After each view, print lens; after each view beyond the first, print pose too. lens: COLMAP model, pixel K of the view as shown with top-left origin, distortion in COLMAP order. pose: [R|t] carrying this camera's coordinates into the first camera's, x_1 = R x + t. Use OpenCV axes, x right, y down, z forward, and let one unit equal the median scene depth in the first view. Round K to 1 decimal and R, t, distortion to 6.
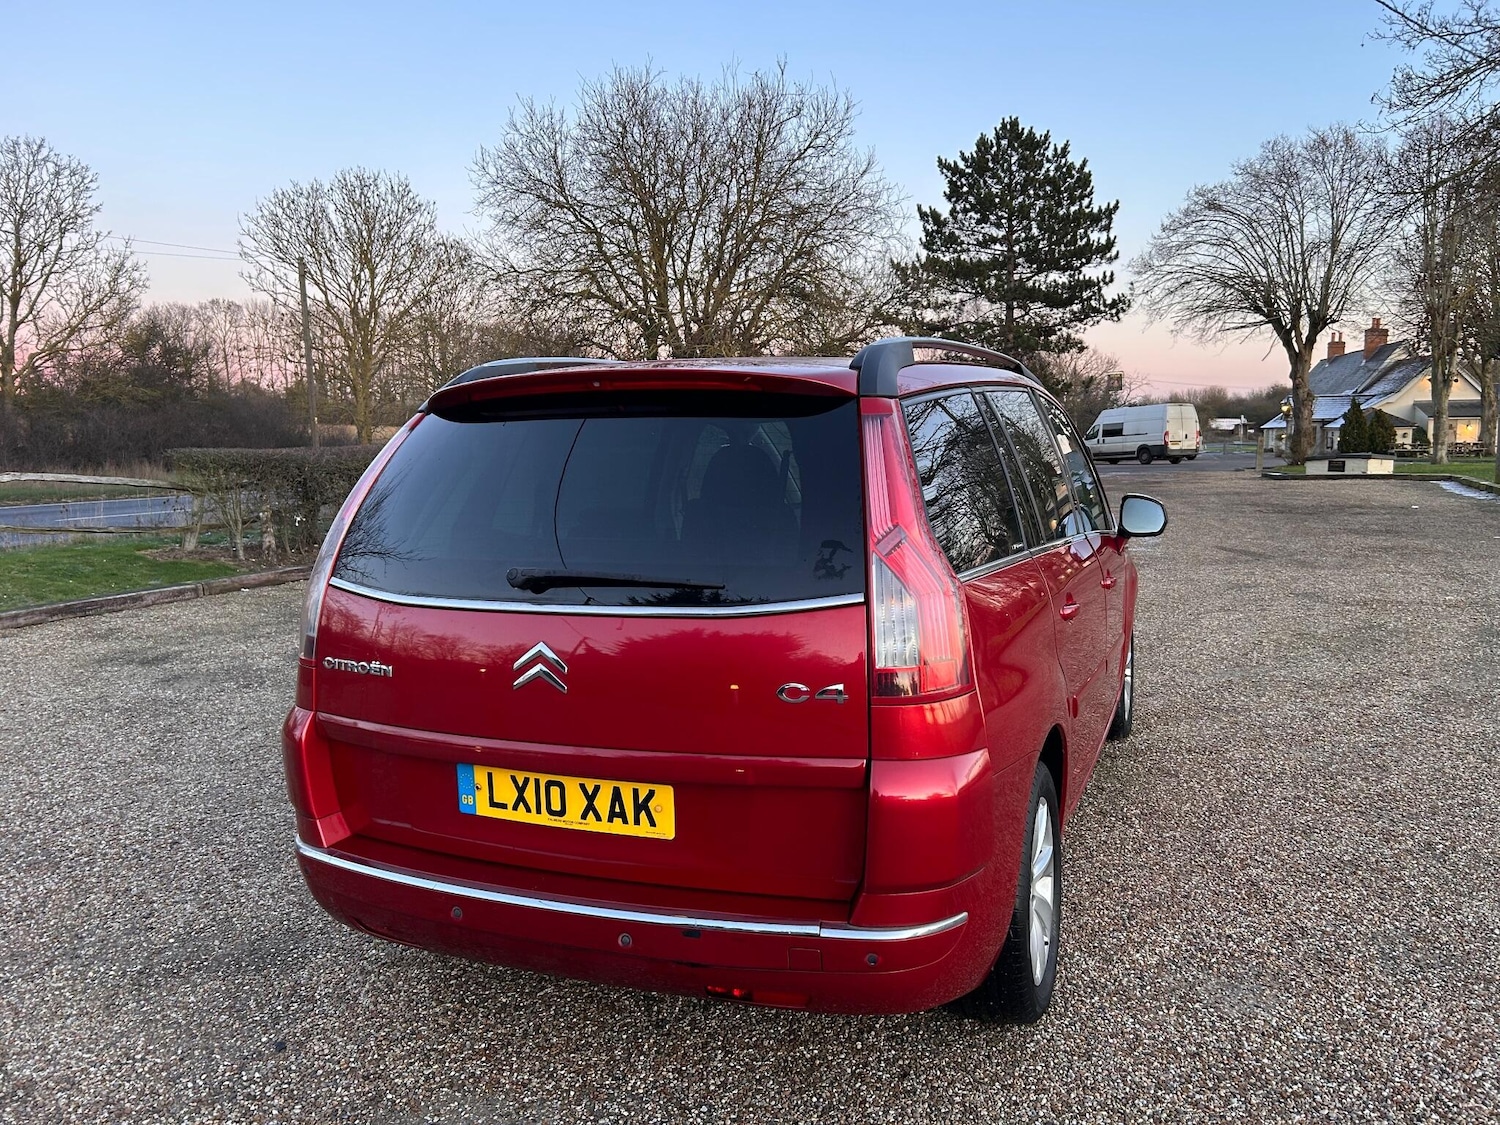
lens RADIAL K [[1127.2, 0, 760.4], [0, 1127.2, 563.4], [0, 0, 1]] dist [0.050293, -0.049528]
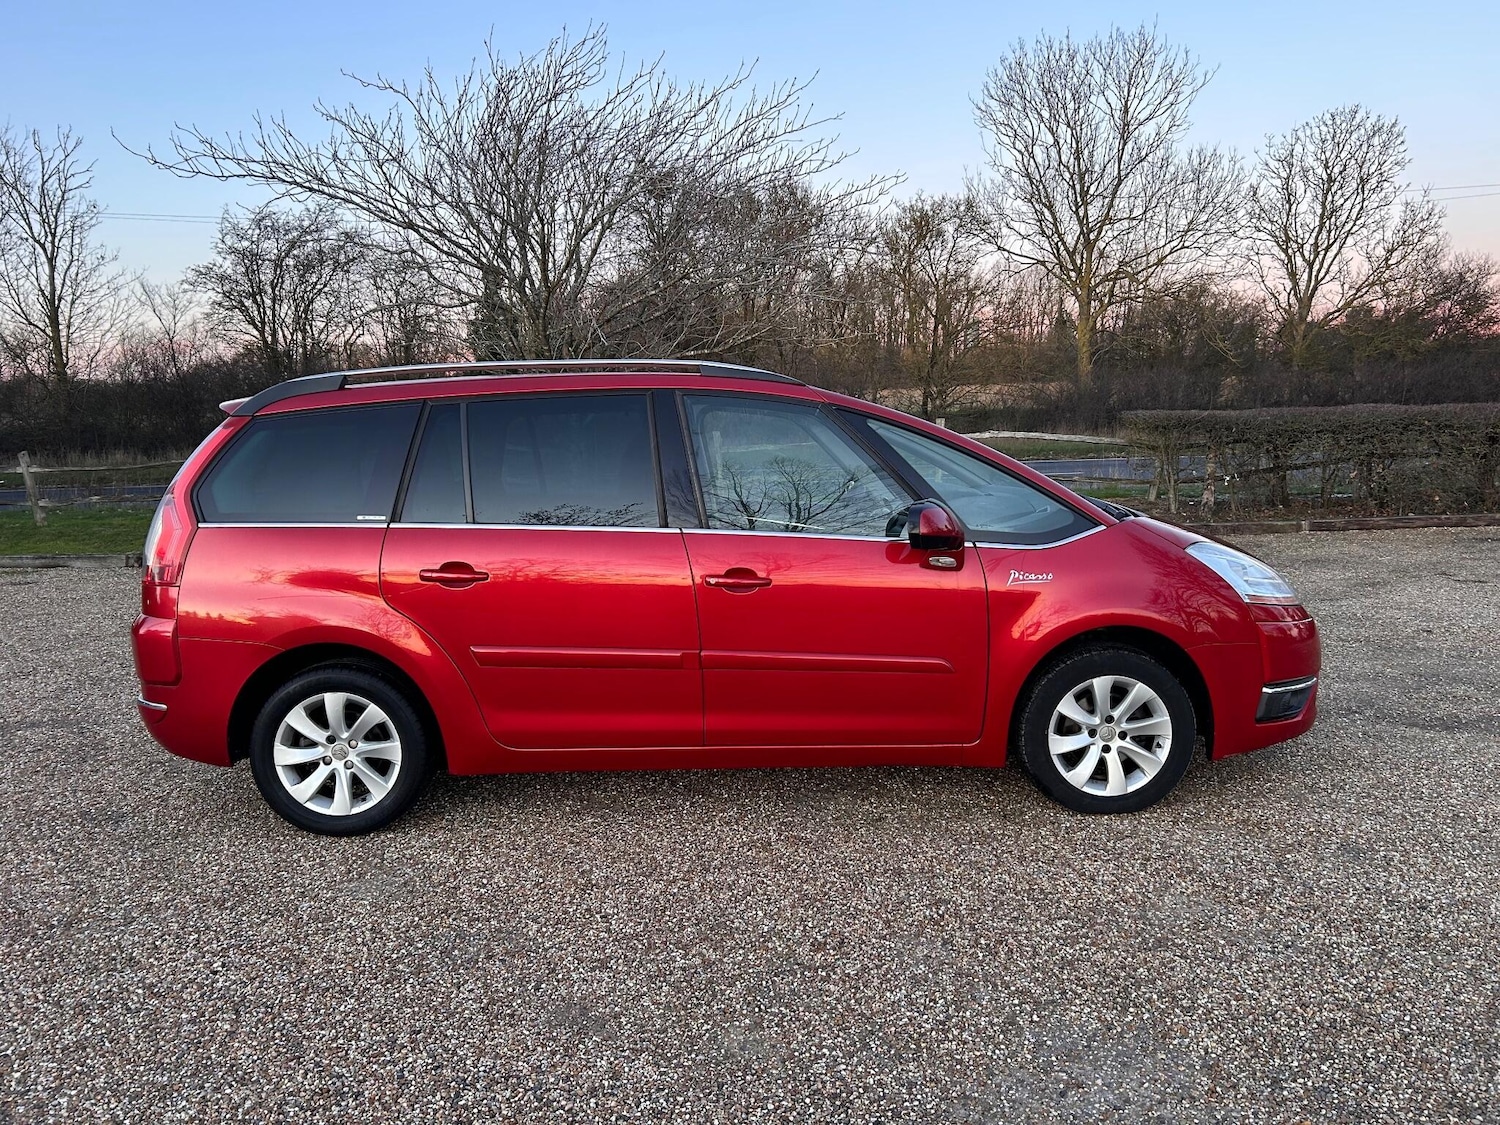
lens RADIAL K [[1127.2, 0, 748.9], [0, 1127.2, 558.2], [0, 0, 1]] dist [0.050293, -0.049528]
pose [[0.398361, 0.122221, -0.909049, 0.141632], [-0.084070, 0.991776, 0.096503, -0.011707], [0.913368, 0.037981, 0.405360, 0.071982]]
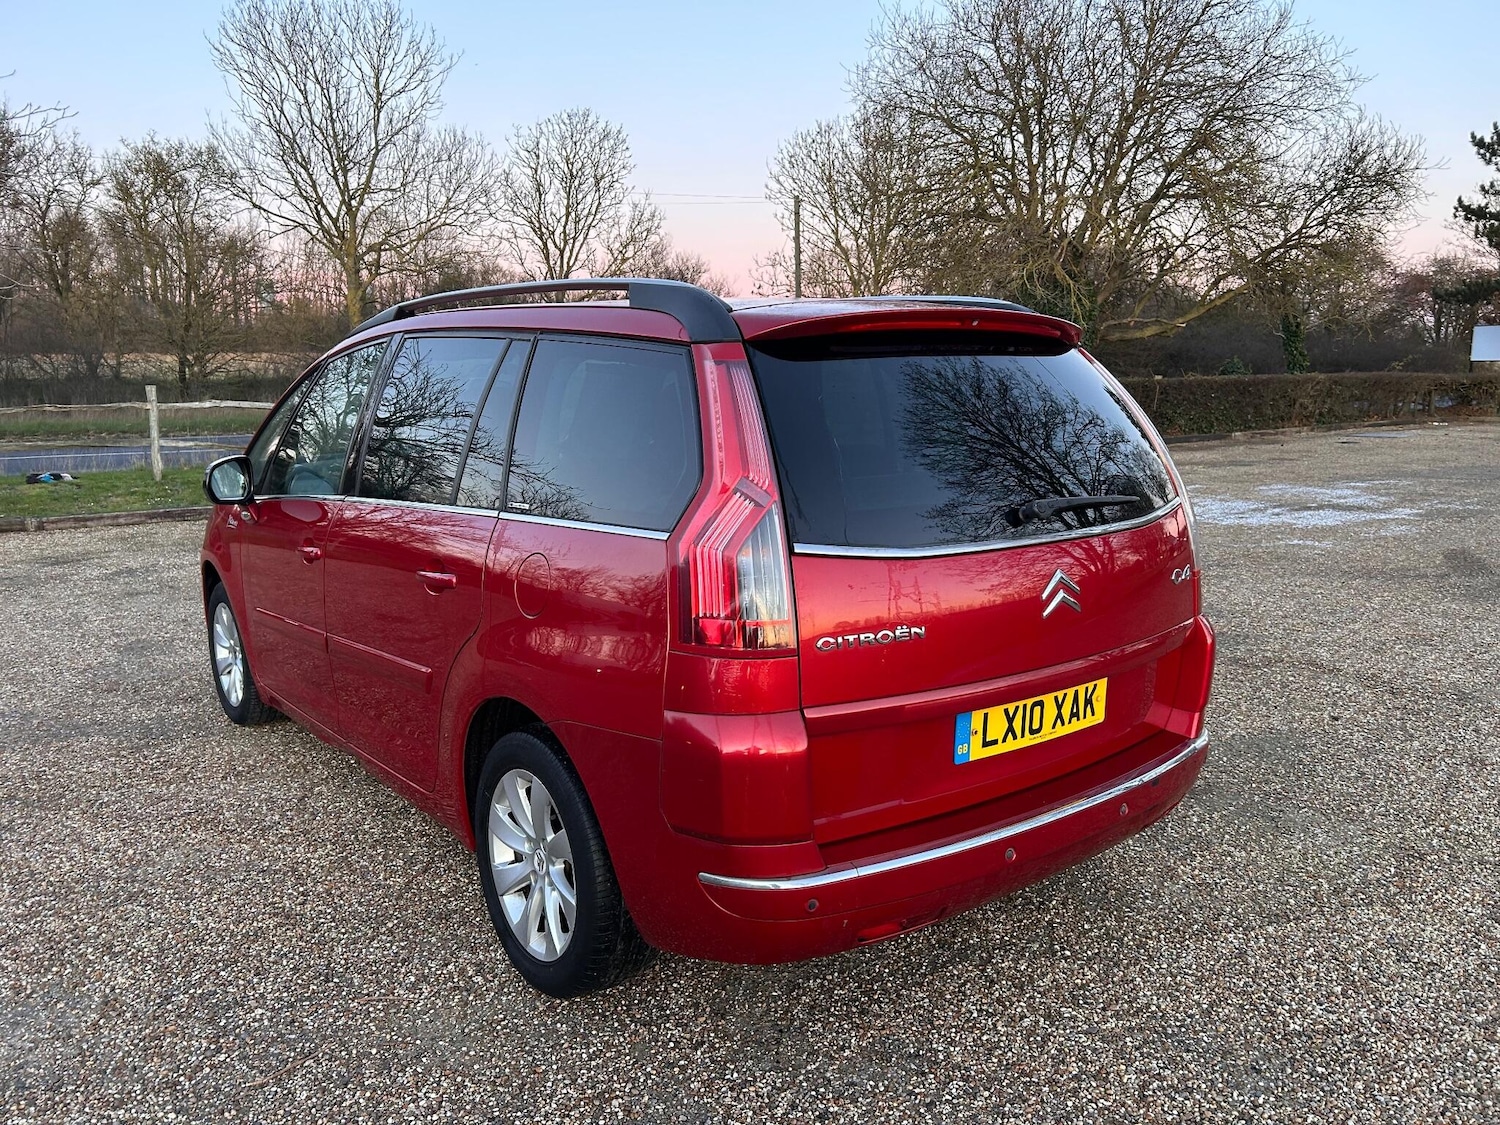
lens RADIAL K [[1127.2, 0, 745.3], [0, 1127.2, 570.4], [0, 0, 1]] dist [0.050293, -0.049528]
pose [[0.834840, 0.102222, -0.540919, 0.165864], [-0.065692, 0.994086, 0.086474, -0.013210], [0.546559, -0.036658, 0.836618, 0.090500]]
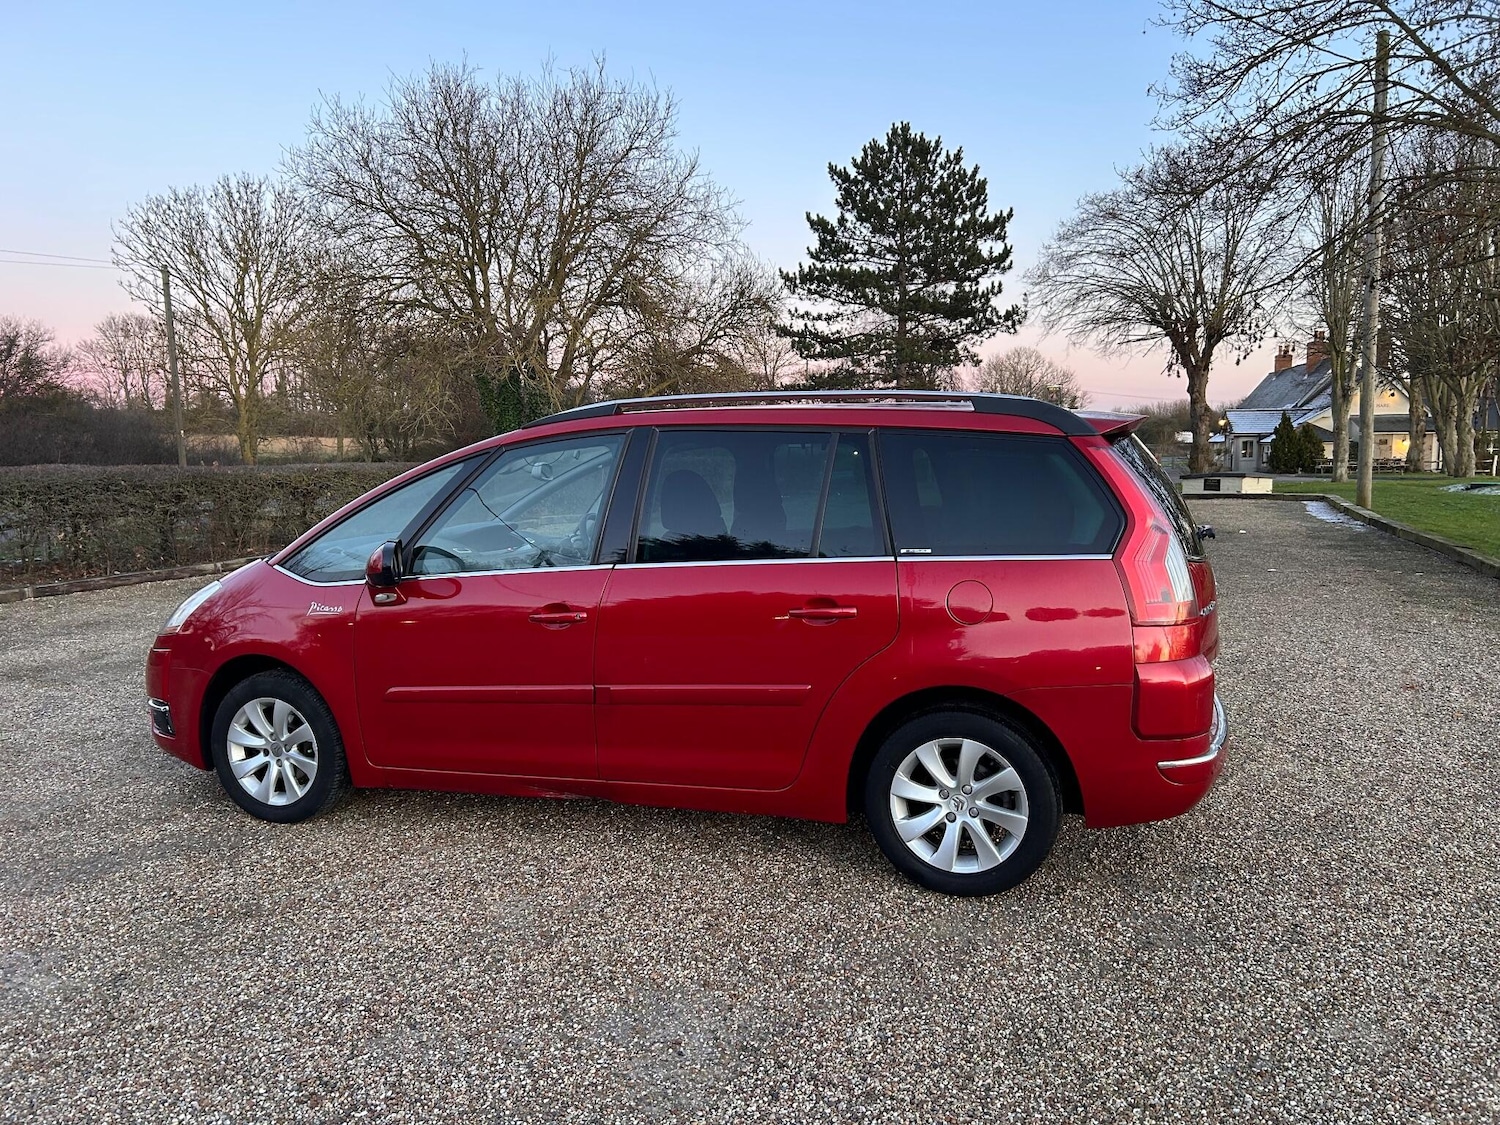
lens RADIAL K [[1127.2, 0, 740.6], [0, 1127.2, 566.8], [0, 0, 1]] dist [0.050293, -0.049528]
pose [[0.999993, 0.002413, -0.002737, 0.092862], [-0.002433, 0.999970, -0.007331, -0.007488], [0.002719, 0.007337, 0.999969, 0.038188]]
